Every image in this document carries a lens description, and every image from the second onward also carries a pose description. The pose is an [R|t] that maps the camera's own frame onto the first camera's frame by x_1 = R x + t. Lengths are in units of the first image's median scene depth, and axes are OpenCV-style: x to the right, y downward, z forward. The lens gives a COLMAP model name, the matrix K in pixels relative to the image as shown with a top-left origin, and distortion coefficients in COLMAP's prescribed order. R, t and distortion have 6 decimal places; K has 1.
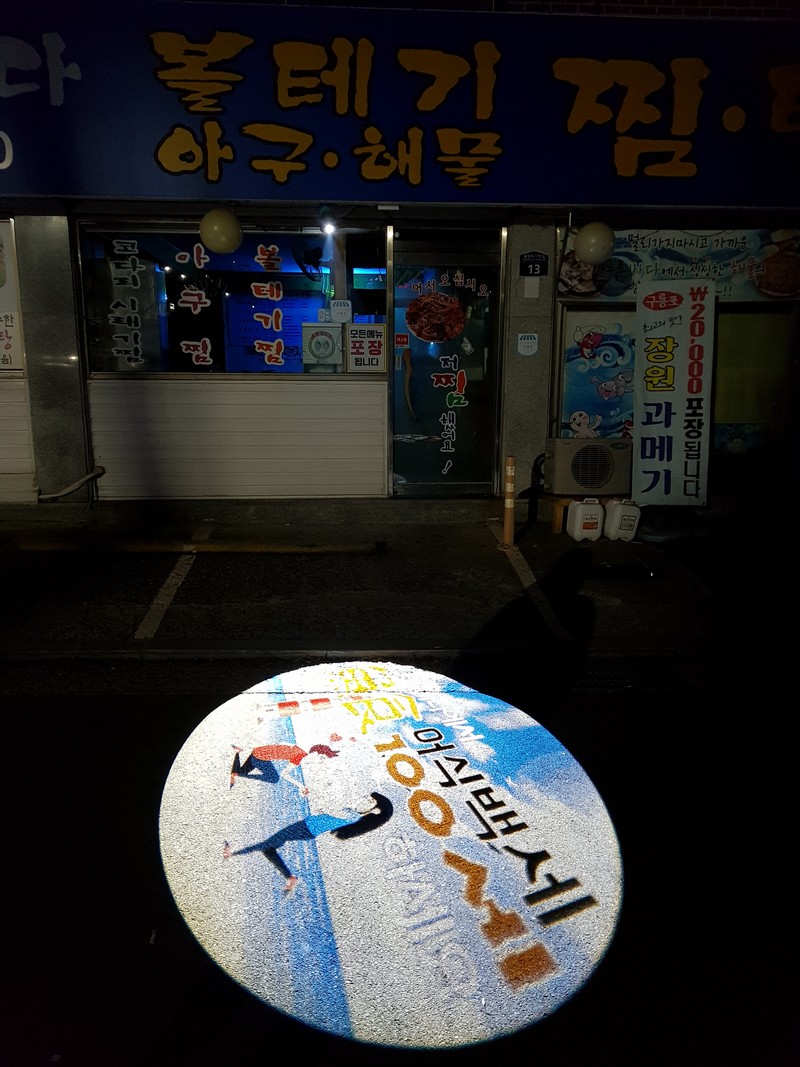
lens RADIAL K [[821.1, 0, 400.0], [0, 821.1, 533.5], [0, 0, 1]] dist [0.002580, -0.002539]
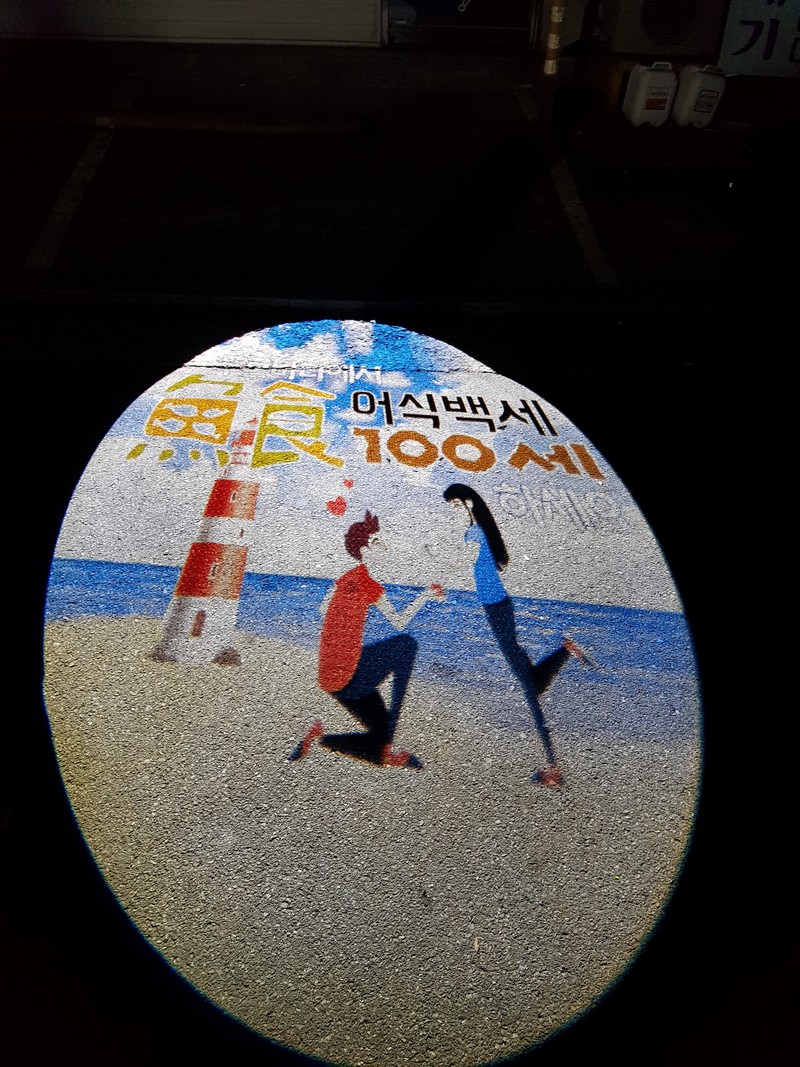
lens RADIAL K [[821.1, 0, 400.0], [0, 821.1, 533.5], [0, 0, 1]] dist [0.002580, -0.002539]
pose [[-0.457239, -0.299142, 0.837524, -0.513832], [0.162337, 0.897837, 0.409310, 0.089101], [-0.874402, 0.323114, -0.361964, 1.226260]]
